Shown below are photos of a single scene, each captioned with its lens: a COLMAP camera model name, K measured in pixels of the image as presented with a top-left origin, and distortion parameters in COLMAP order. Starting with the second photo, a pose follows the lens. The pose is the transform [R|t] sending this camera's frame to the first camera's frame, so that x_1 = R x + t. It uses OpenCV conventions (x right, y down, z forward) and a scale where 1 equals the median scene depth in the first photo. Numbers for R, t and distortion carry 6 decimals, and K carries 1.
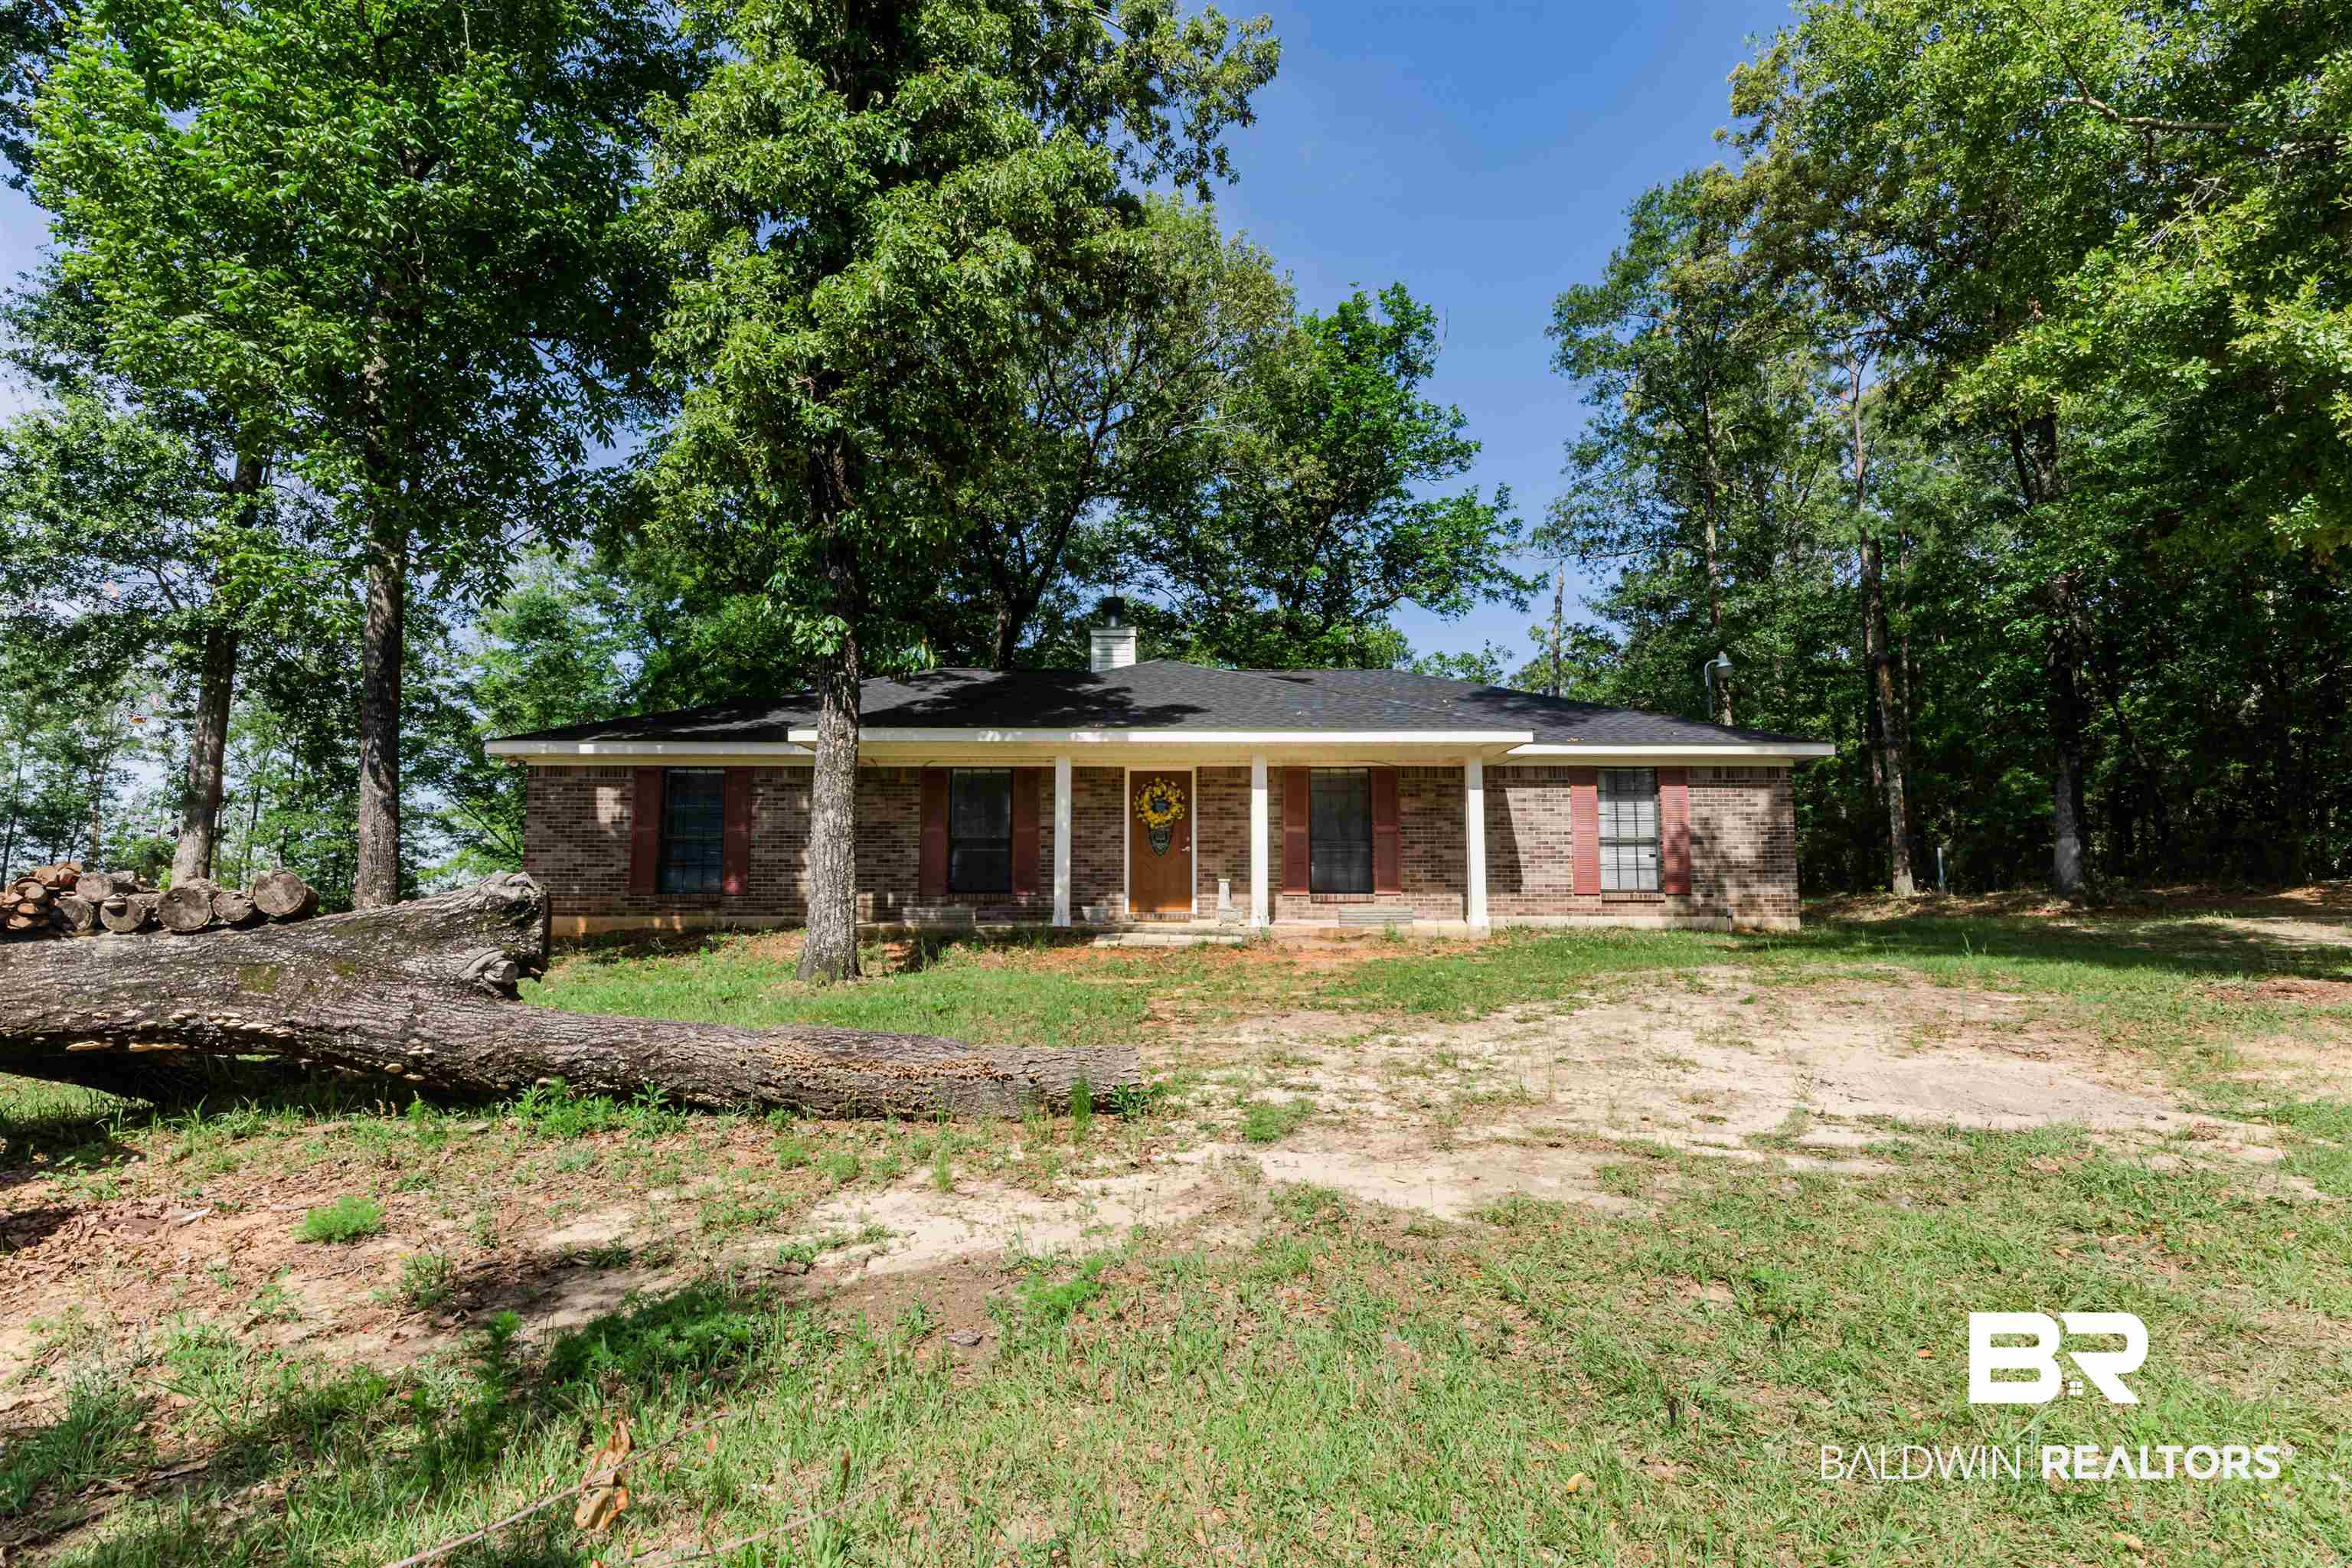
lens RADIAL K [[1169.4, 0, 1163.5], [0, 1169.4, 761.1], [0, 0, 1]] dist [-0.001568, -0.000226]
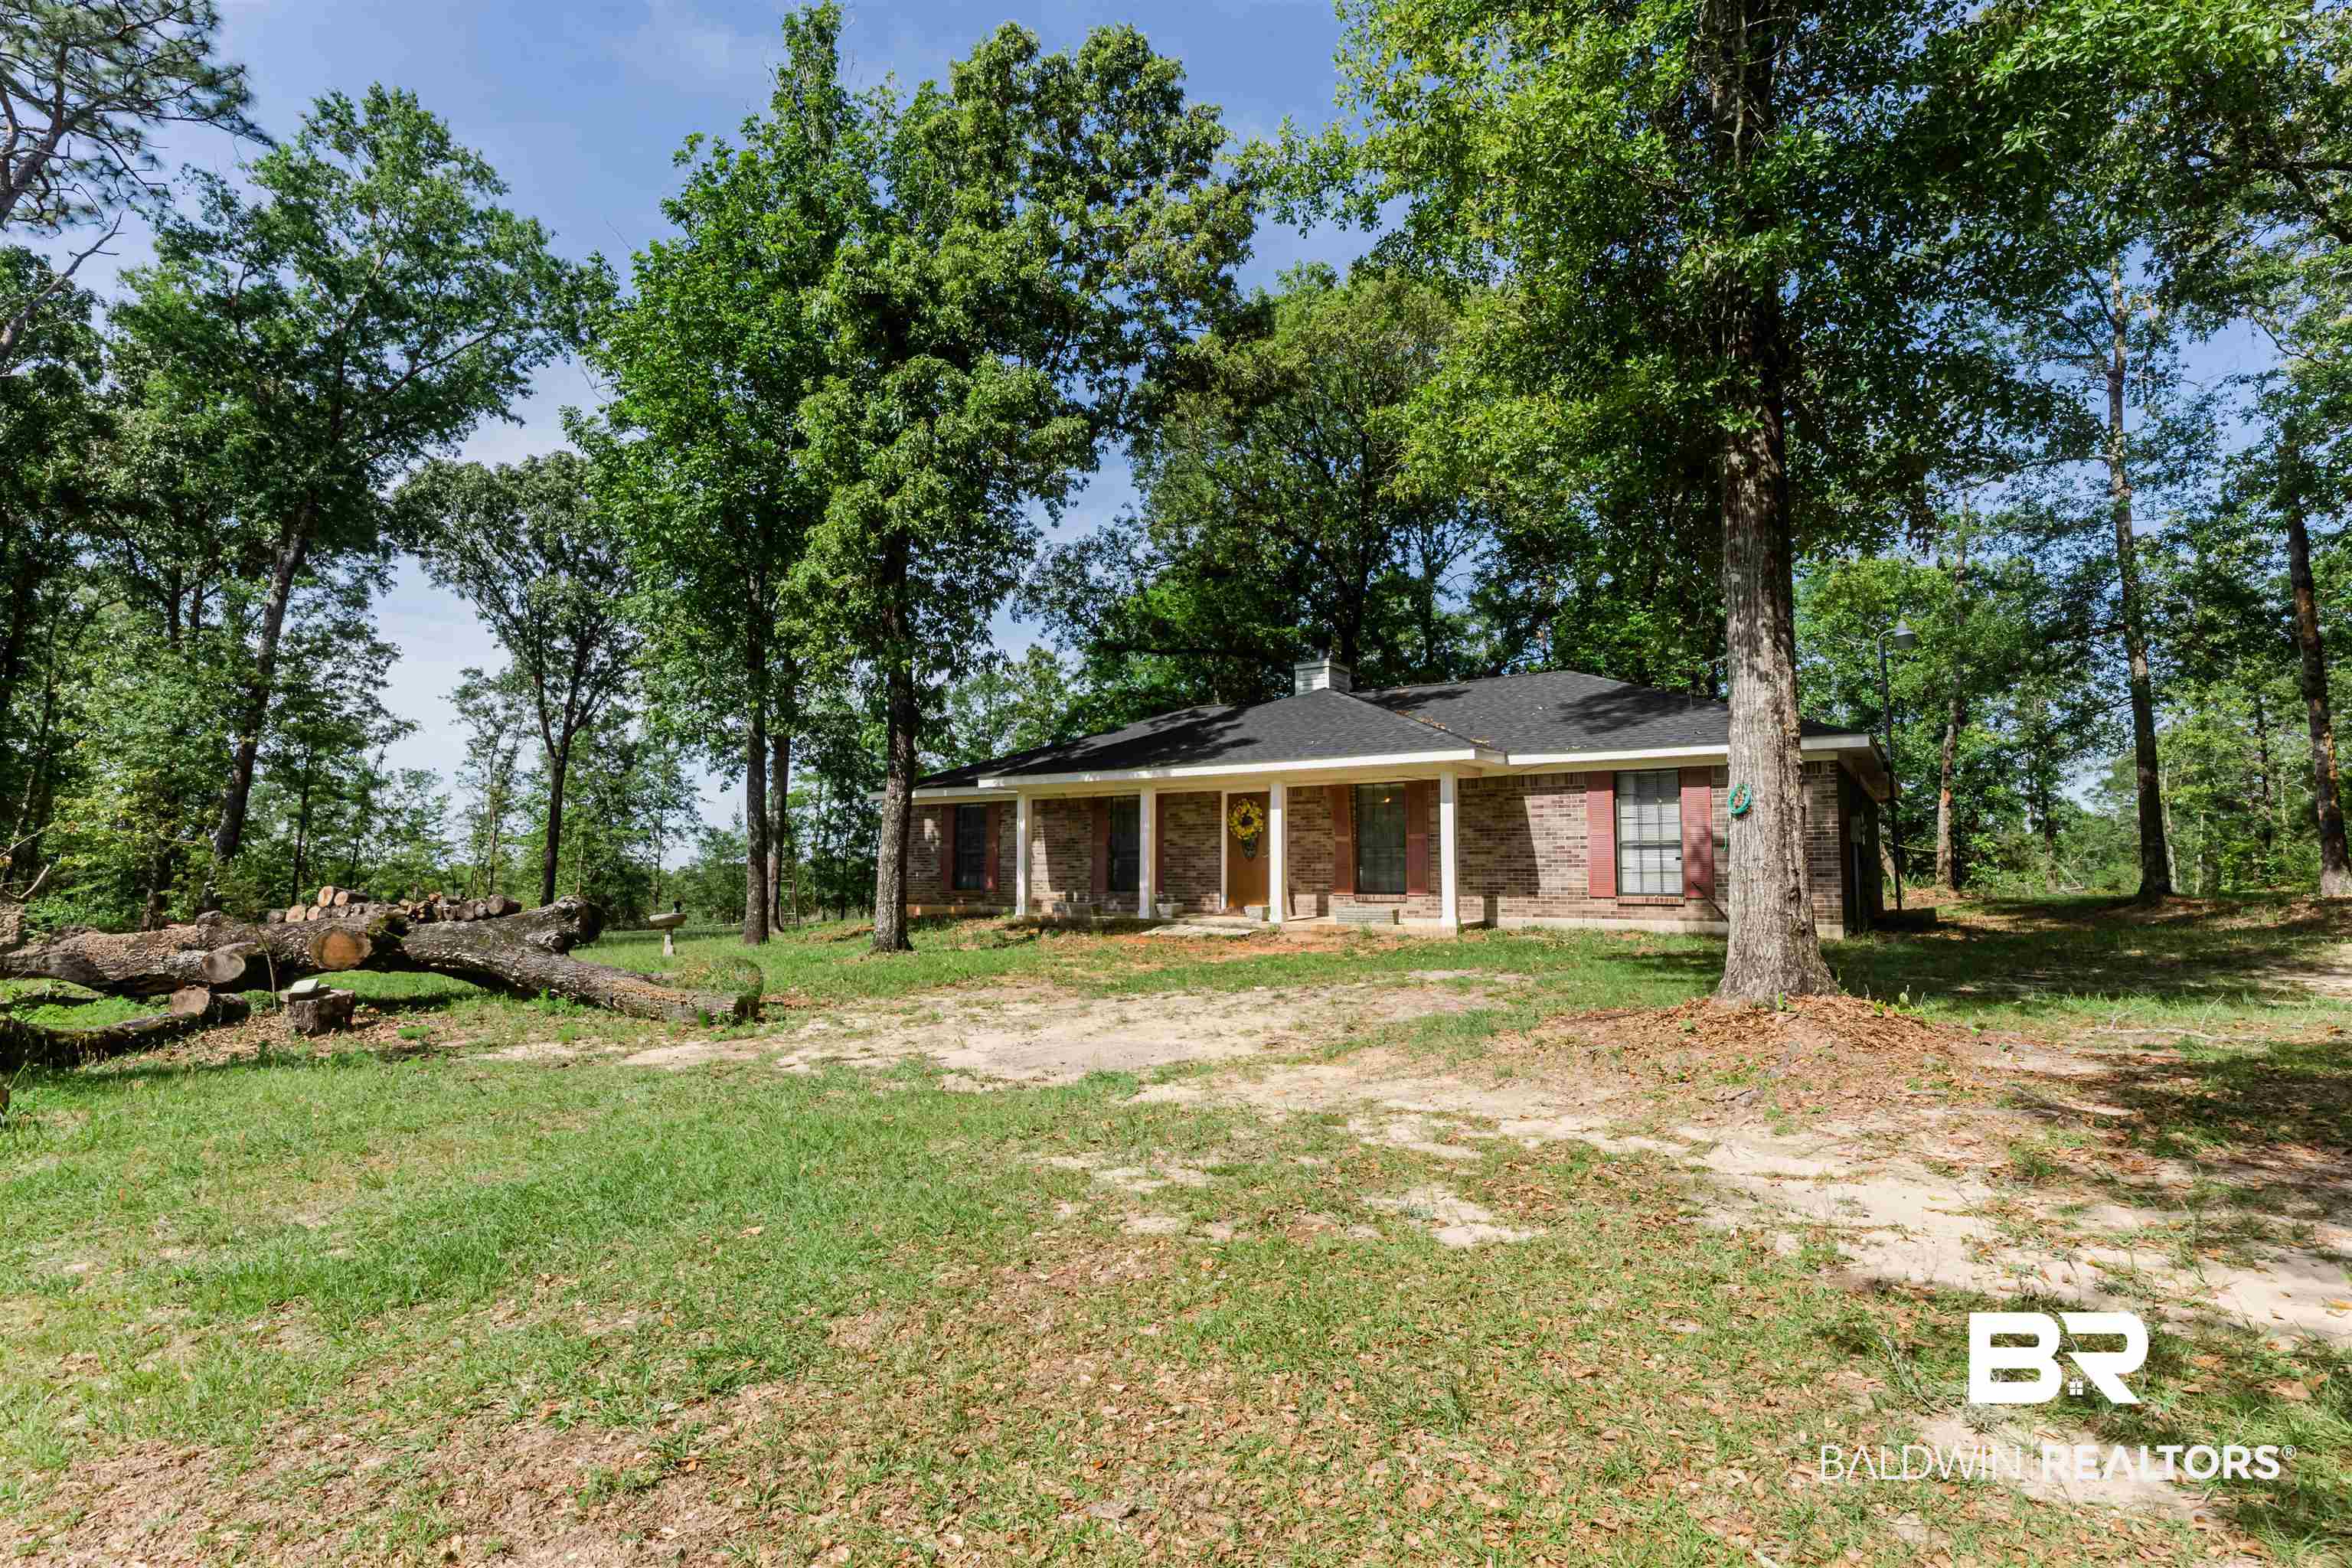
lens RADIAL K [[1169.4, 0, 1163.5], [0, 1169.4, 761.1], [0, 0, 1]] dist [-0.001568, -0.000226]
pose [[0.806492, -0.056287, -0.588560, 0.659493], [0.069915, 0.997553, 0.000401, -0.031752], [0.587097, -0.041473, 0.808453, -0.042752]]
